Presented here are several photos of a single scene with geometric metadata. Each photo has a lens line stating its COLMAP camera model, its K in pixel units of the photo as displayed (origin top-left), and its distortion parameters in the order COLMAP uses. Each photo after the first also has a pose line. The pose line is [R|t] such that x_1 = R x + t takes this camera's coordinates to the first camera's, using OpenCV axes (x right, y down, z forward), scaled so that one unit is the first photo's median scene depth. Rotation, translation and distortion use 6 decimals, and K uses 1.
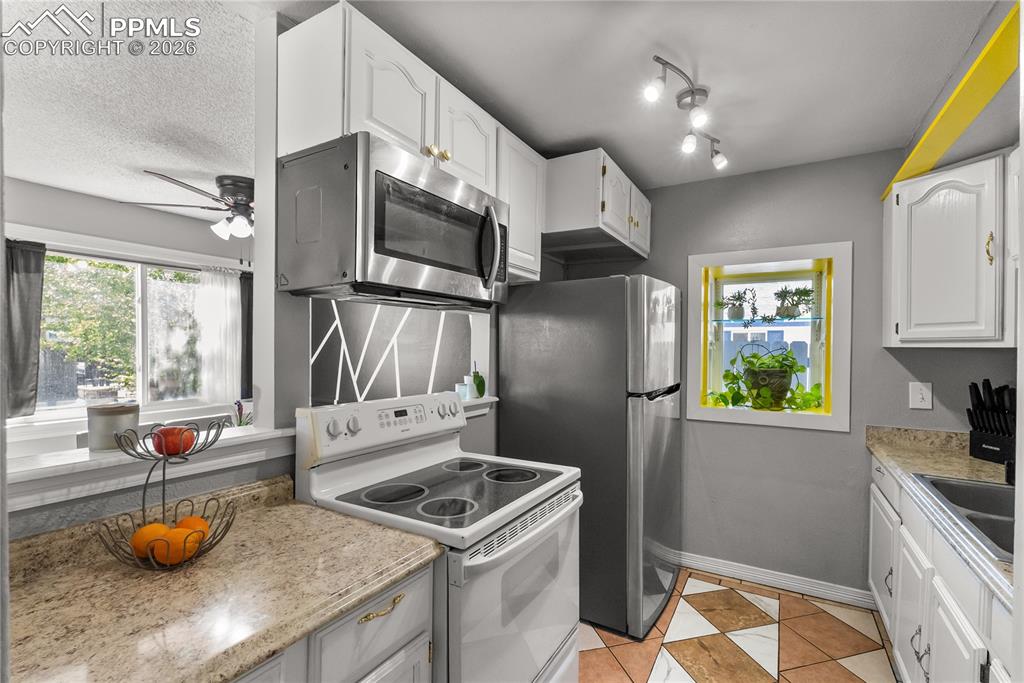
lens RADIAL K [[461.7, 0, 519.6], [0, 461.7, 346.8], [0, 0, 1]] dist [-0.007728, -0.000127]
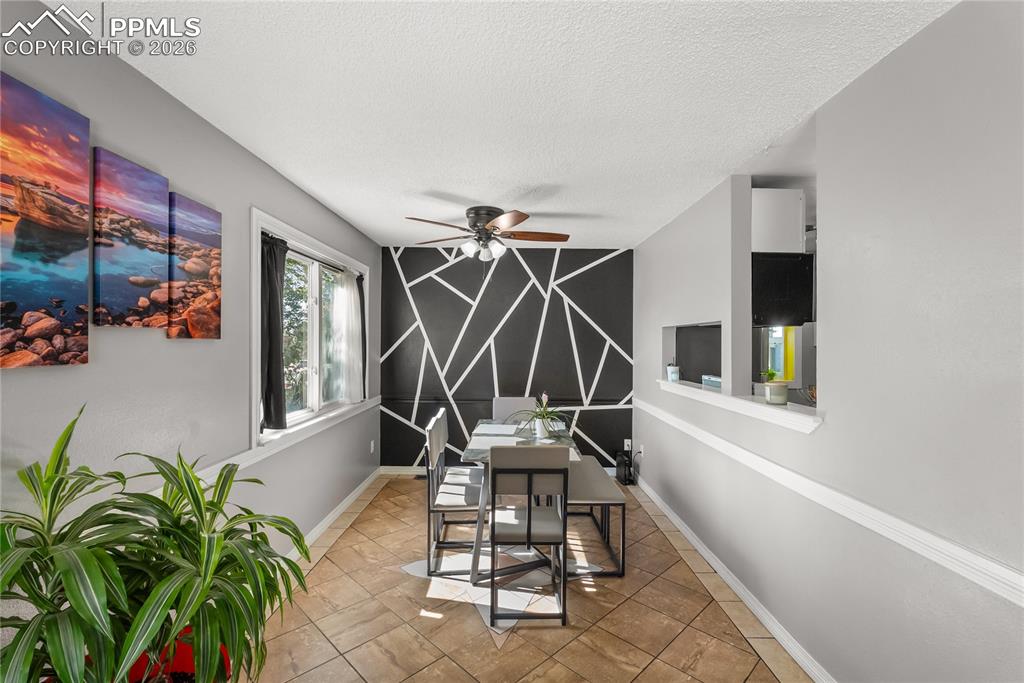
lens RADIAL K [[461.7, 0, 514.8], [0, 461.7, 338.1], [0, 0, 1]] dist [-0.007728, -0.000127]
pose [[0.867577, 0.000020, 0.497303, -1.348839], [0.000158, 1.000000, -0.000315, -0.033409], [-0.497303, 0.000352, 0.867577, -0.086998]]
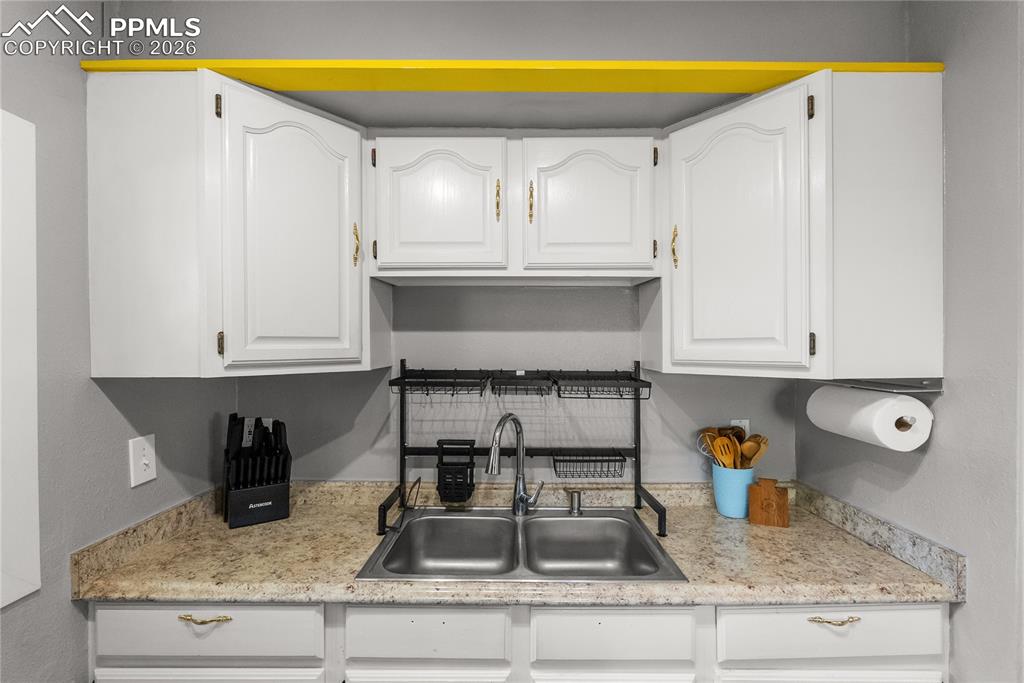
lens RADIAL K [[461.7, 0, 509.4], [0, 461.7, 349.1], [0, 0, 1]] dist [-0.007728, -0.000127]
pose [[-0.491216, -0.008467, 0.870997, 0.158188], [0.003478, 0.999926, 0.011681, -0.033911], [-0.871031, 0.008767, -0.491150, 0.862714]]
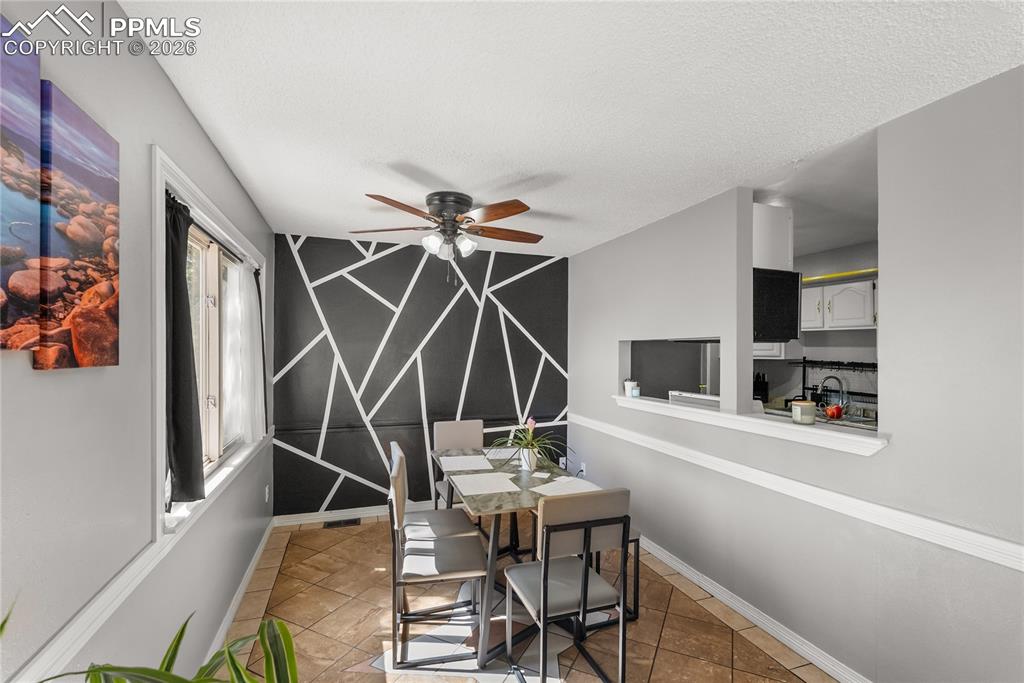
lens RADIAL K [[461.7, 0, 516.2], [0, 461.7, 349.6], [0, 0, 1]] dist [-0.007728, -0.000127]
pose [[0.651554, -0.004257, 0.758590, -1.498120], [-0.002122, 0.999970, 0.007434, -0.053393], [-0.758599, -0.006453, 0.651526, 0.307439]]
